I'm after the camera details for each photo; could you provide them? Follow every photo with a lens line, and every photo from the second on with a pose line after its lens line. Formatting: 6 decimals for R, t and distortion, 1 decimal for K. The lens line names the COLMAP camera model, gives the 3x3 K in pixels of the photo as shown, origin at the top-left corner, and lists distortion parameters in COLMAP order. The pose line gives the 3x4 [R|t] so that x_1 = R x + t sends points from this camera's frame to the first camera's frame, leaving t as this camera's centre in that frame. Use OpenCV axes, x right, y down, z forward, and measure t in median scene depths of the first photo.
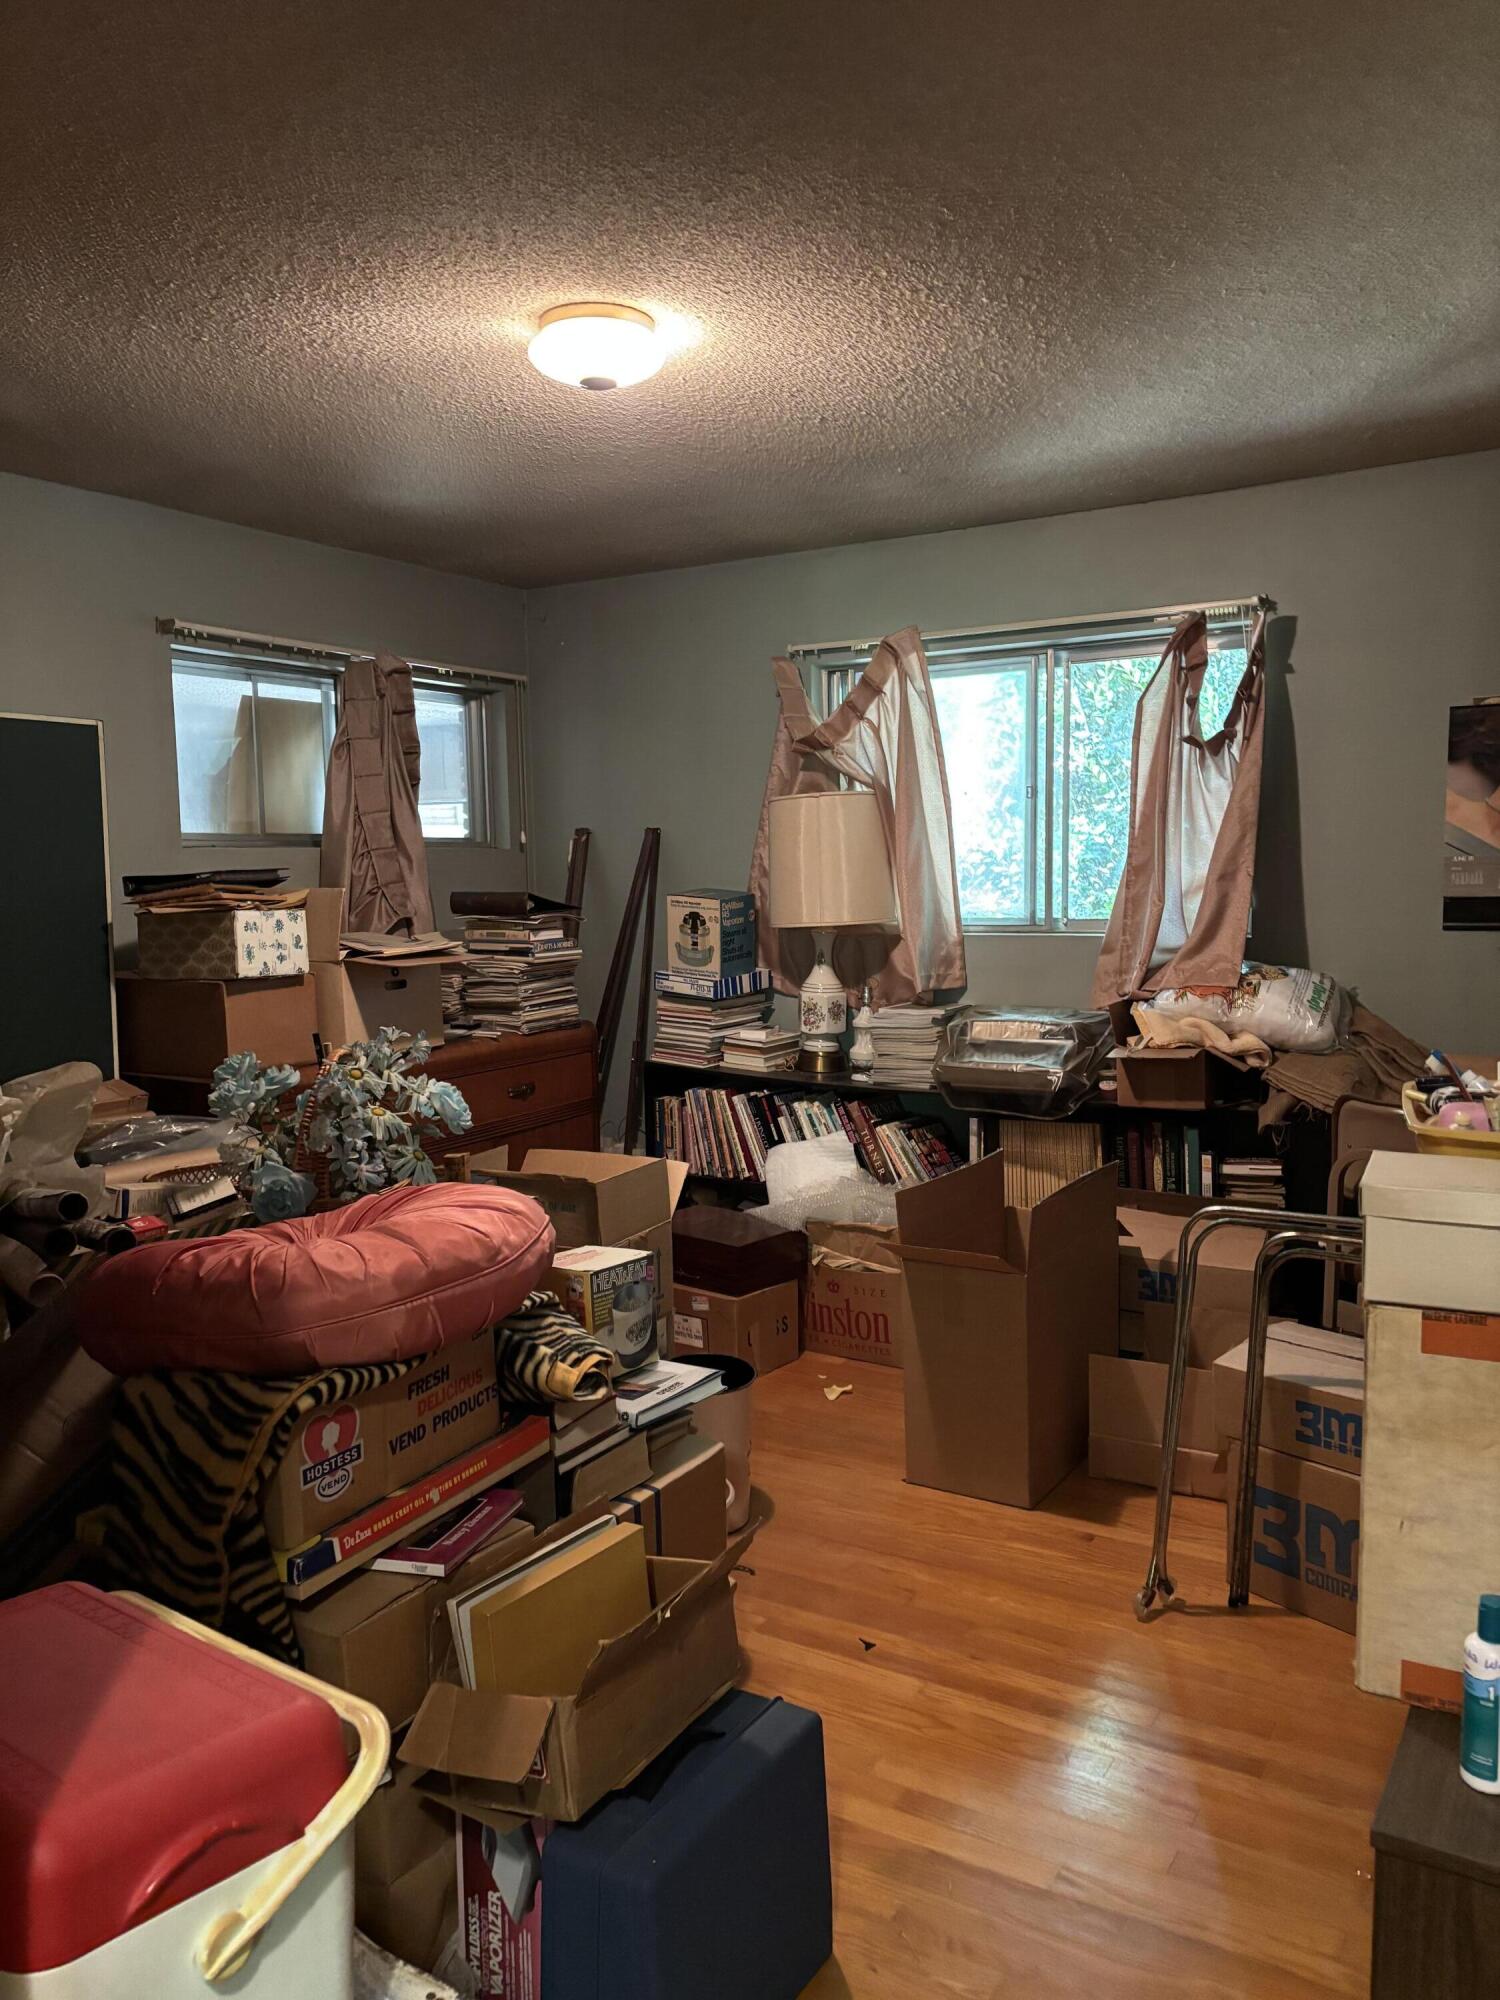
lens RADIAL K [[1481.2, 0, 771.9], [0, 1481.2, 996.9], [0, 0, 1]] dist [0.057359, -0.049786]
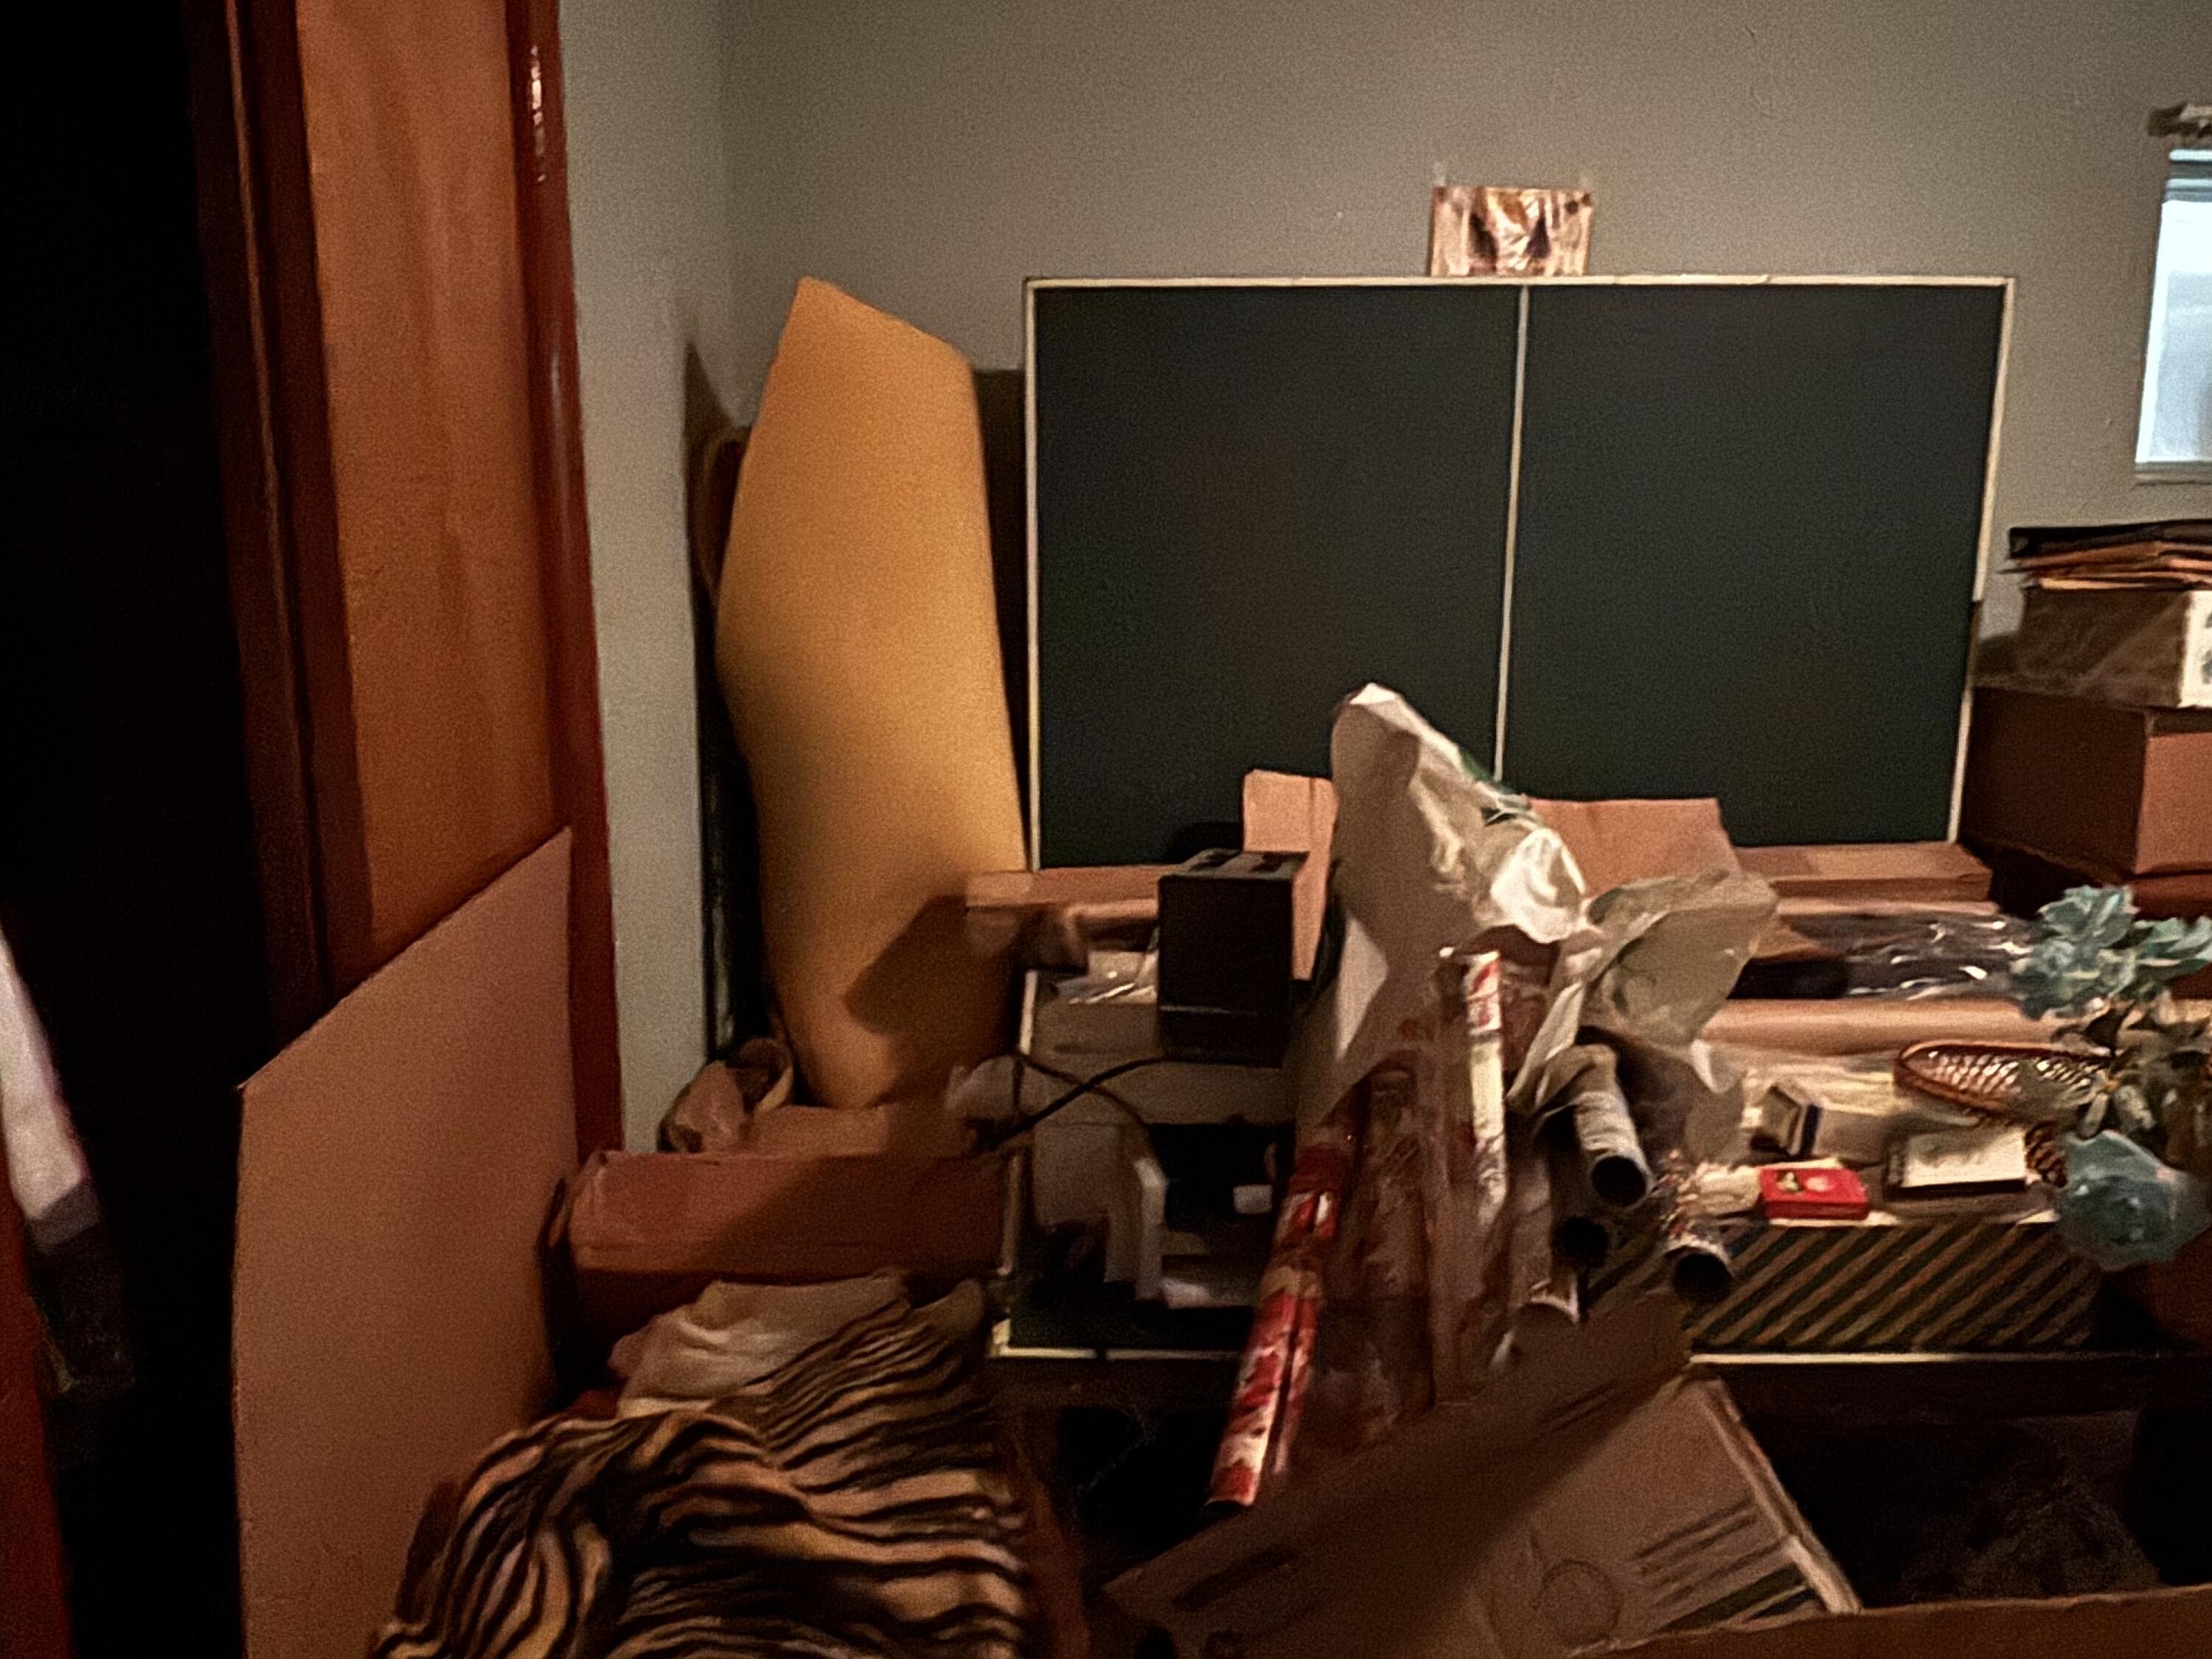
lens RADIAL K [[1590.6, 0, 1106.0], [0, 1590.6, 829.5], [0, 0, 1]] dist [-0.010477, -0.006683]
pose [[0.560897, 0.171495, -0.809929, -0.085341], [-0.087409, 0.985109, 0.148055, -0.020506], [0.823259, -0.012248, 0.567534, 0.306587]]
